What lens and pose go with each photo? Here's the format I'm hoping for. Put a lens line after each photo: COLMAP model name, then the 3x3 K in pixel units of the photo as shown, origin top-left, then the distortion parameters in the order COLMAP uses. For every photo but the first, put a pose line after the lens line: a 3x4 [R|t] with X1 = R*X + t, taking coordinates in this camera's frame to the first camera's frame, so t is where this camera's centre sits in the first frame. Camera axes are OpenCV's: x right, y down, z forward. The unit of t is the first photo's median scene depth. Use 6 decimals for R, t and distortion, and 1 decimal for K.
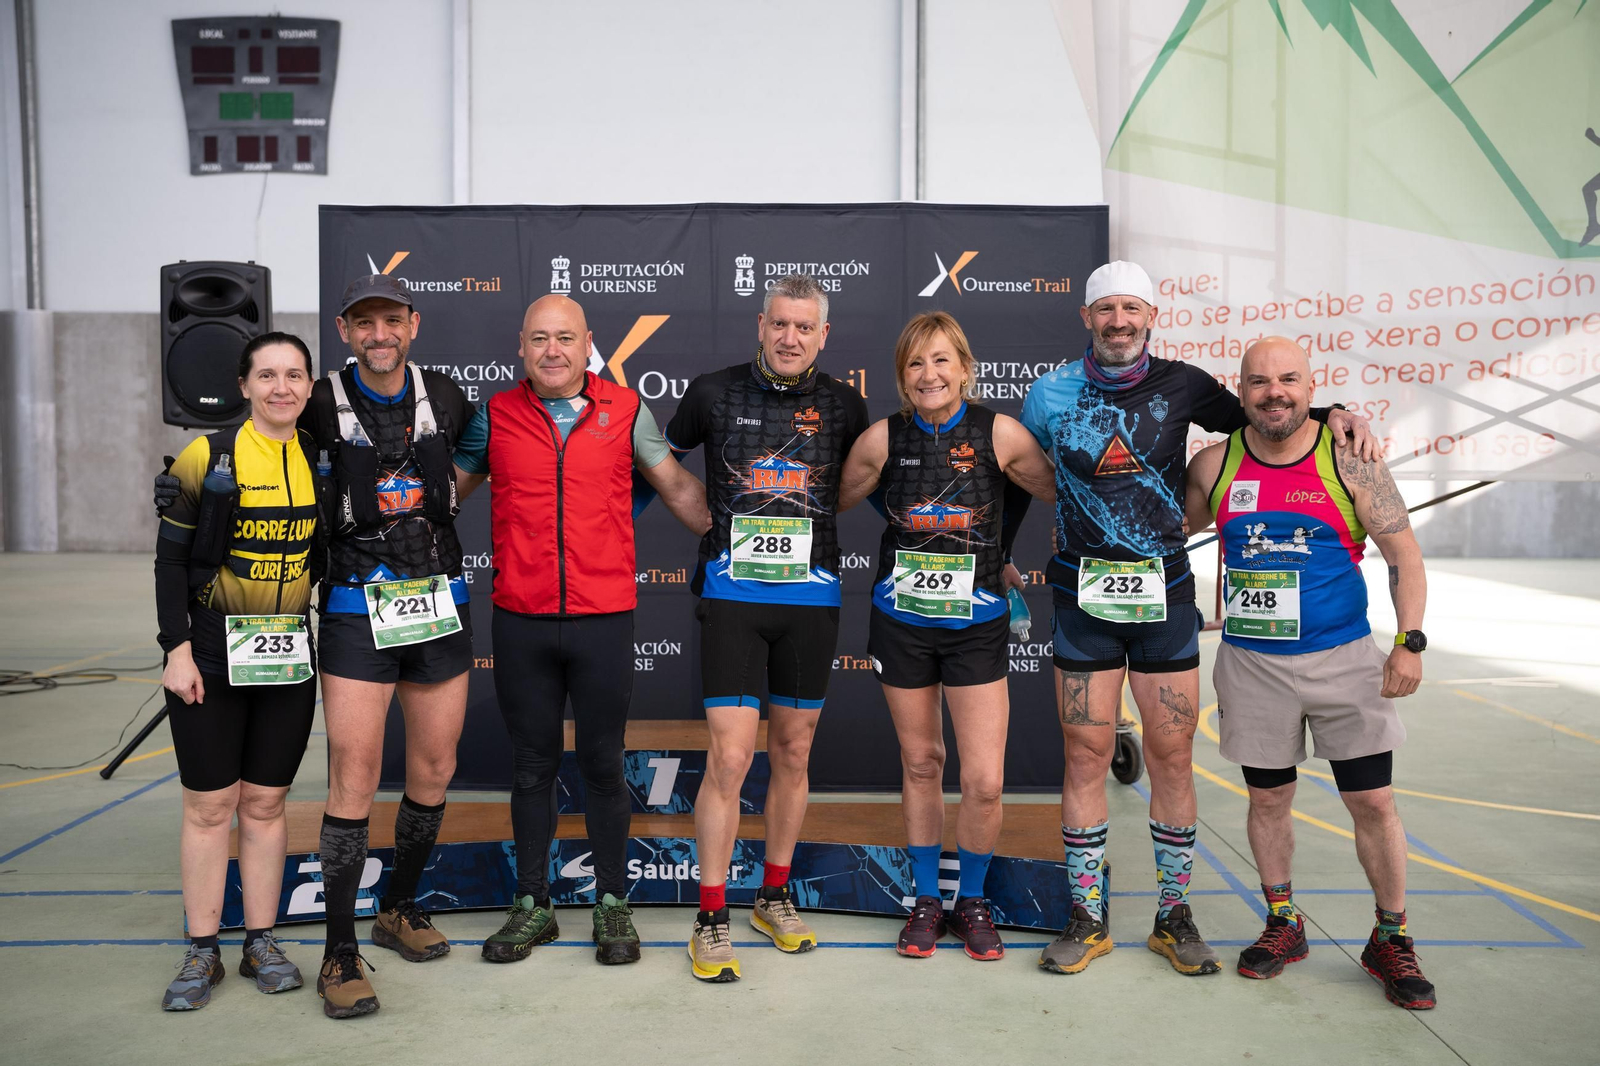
lens RADIAL K [[1533.6, 0, 800.0], [0, 1533.6, 533.0], [0, 0, 1]] dist [-0.117249, 0.261846]
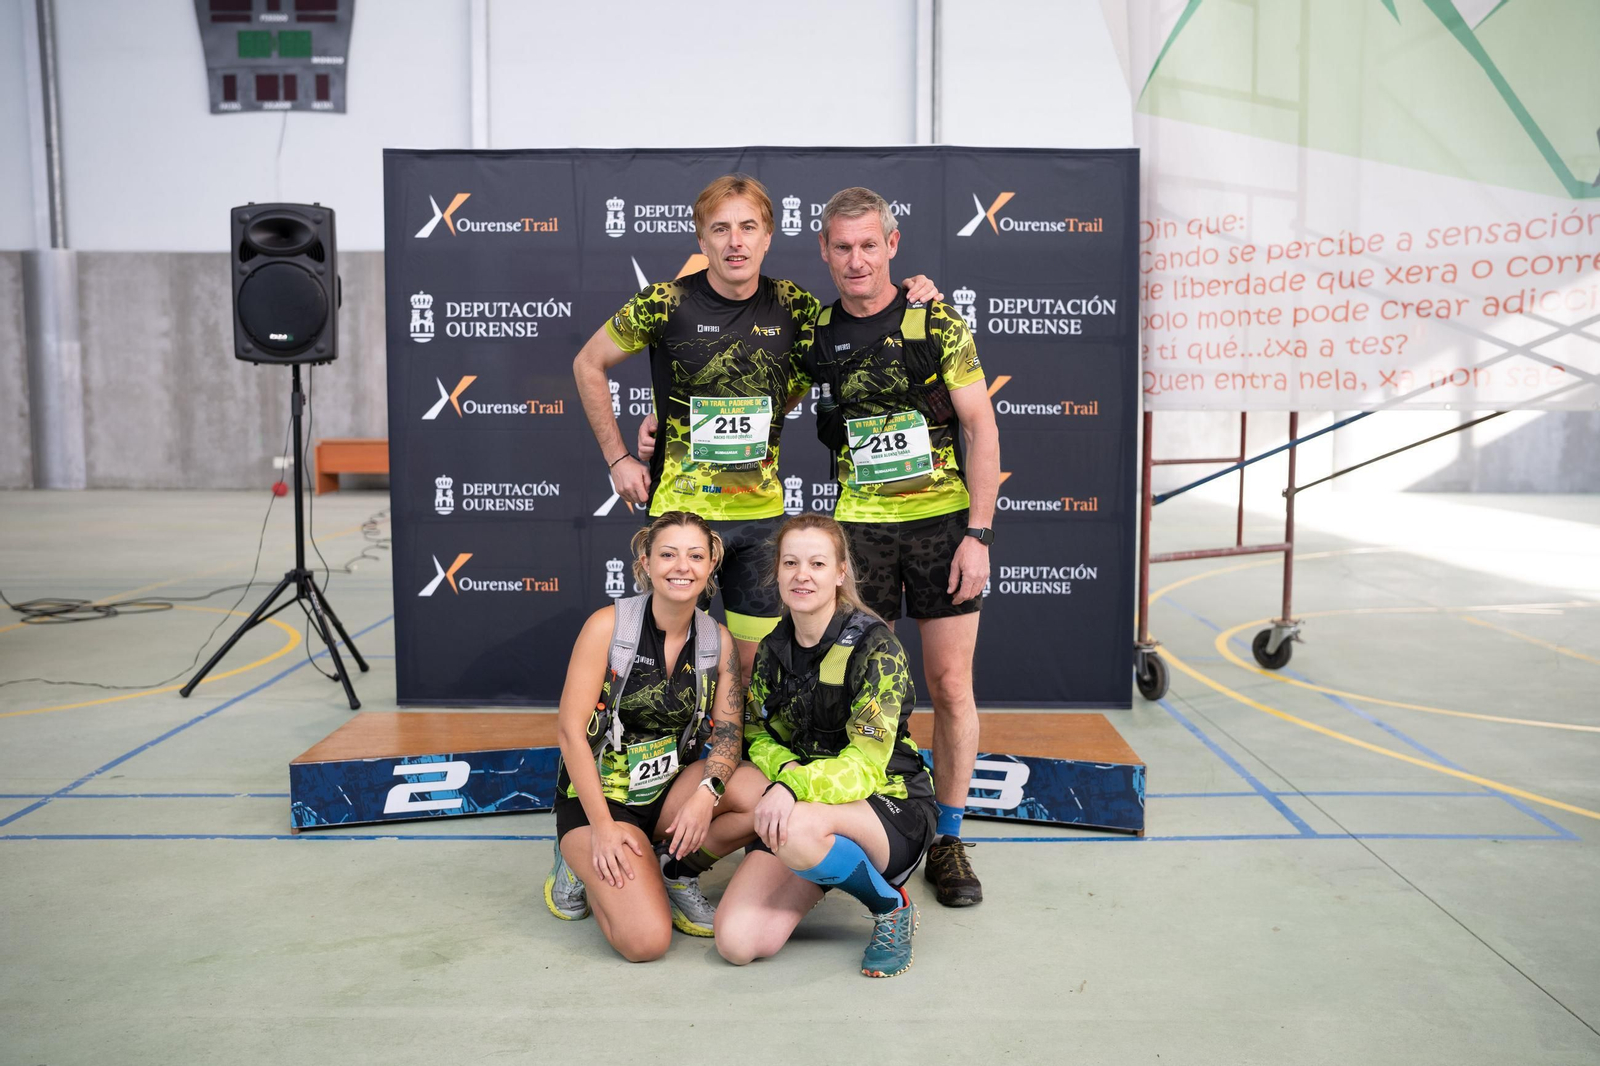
lens RADIAL K [[1533.6, 0, 800.0], [0, 1533.6, 533.0], [0, 0, 1]] dist [-0.117249, 0.261846]
pose [[0.999993, -0.001242, -0.003622, -0.026906], [0.001387, 0.999182, 0.040419, 0.006254], [0.003569, -0.040424, 0.999176, -0.053527]]
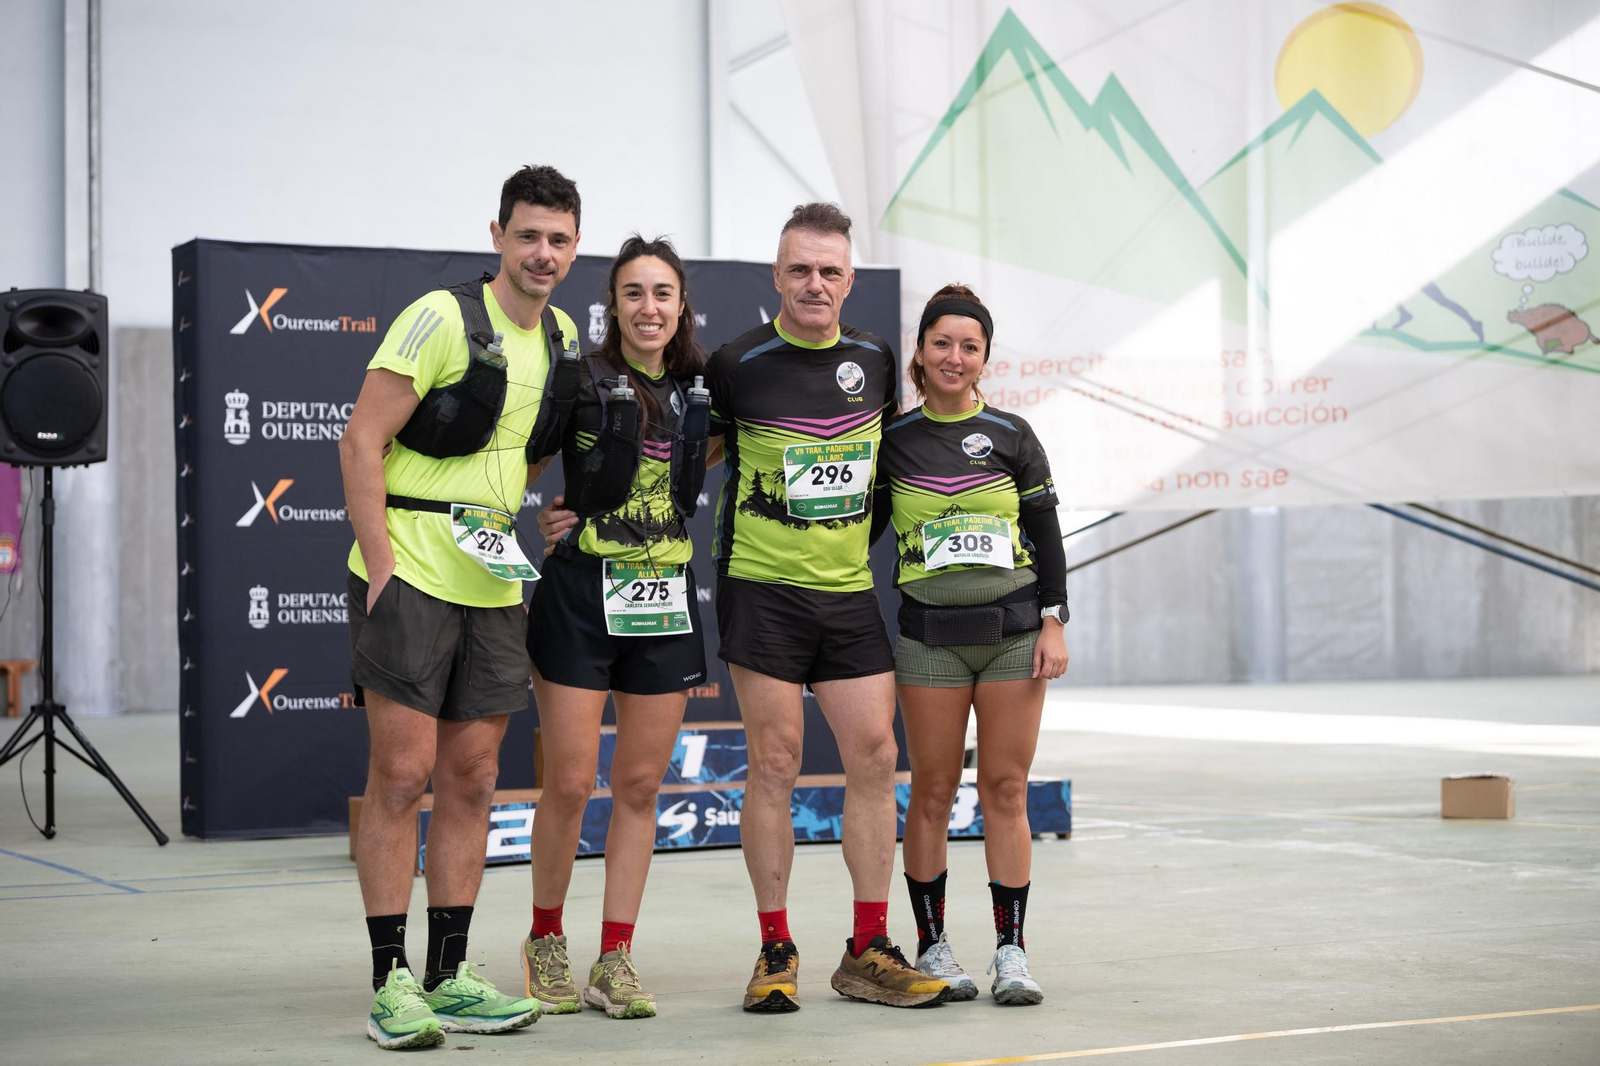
lens RADIAL K [[3192.3, 0, 800.0], [0, 3192.3, 533.0], [0, 0, 1]] dist [0.066807, 0.008166]
pose [[0.886715, -0.004117, 0.462298, -0.928526], [0.037402, 0.997322, -0.062856, 0.118503], [-0.460801, 0.073026, 0.884494, -0.996546]]
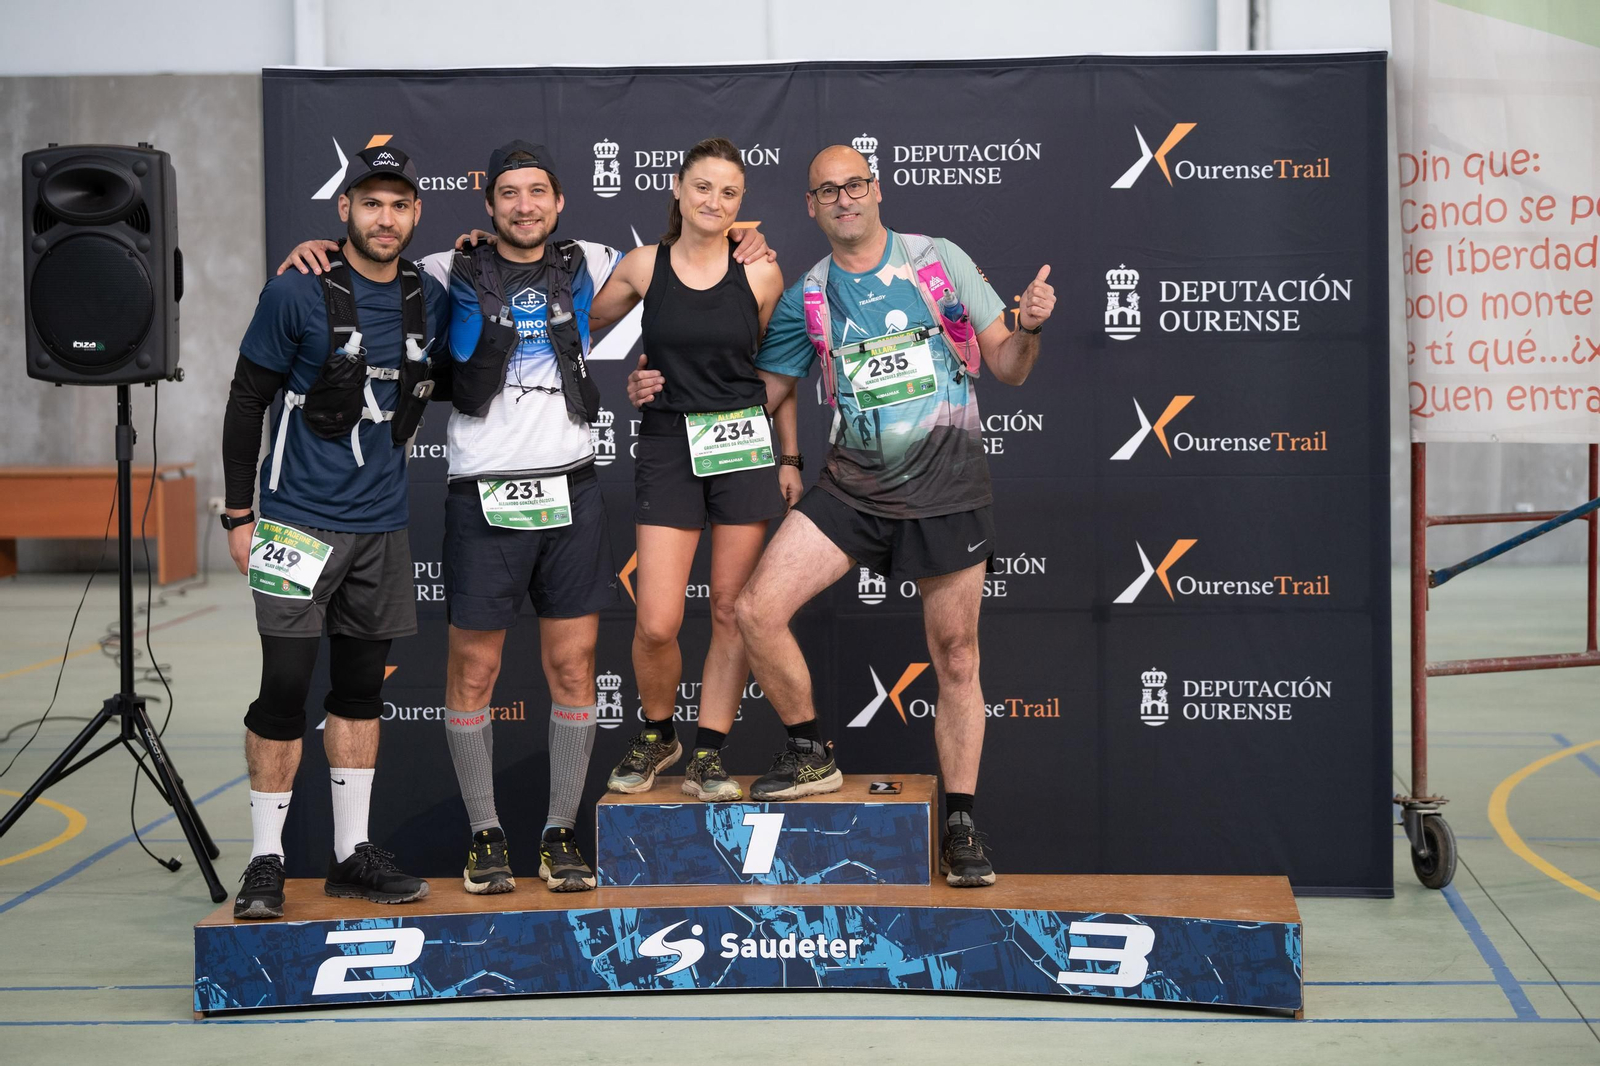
lens RADIAL K [[3900.8, 0, 841.7], [0, 3900.8, 534.2], [0, 0, 1]] dist [-0.732228, 16.583855]
pose [[0.998290, -0.010793, -0.057455, 0.054028], [0.011072, 0.999928, 0.004543, -0.004835], [0.057402, -0.005172, 0.998338, -0.791342]]
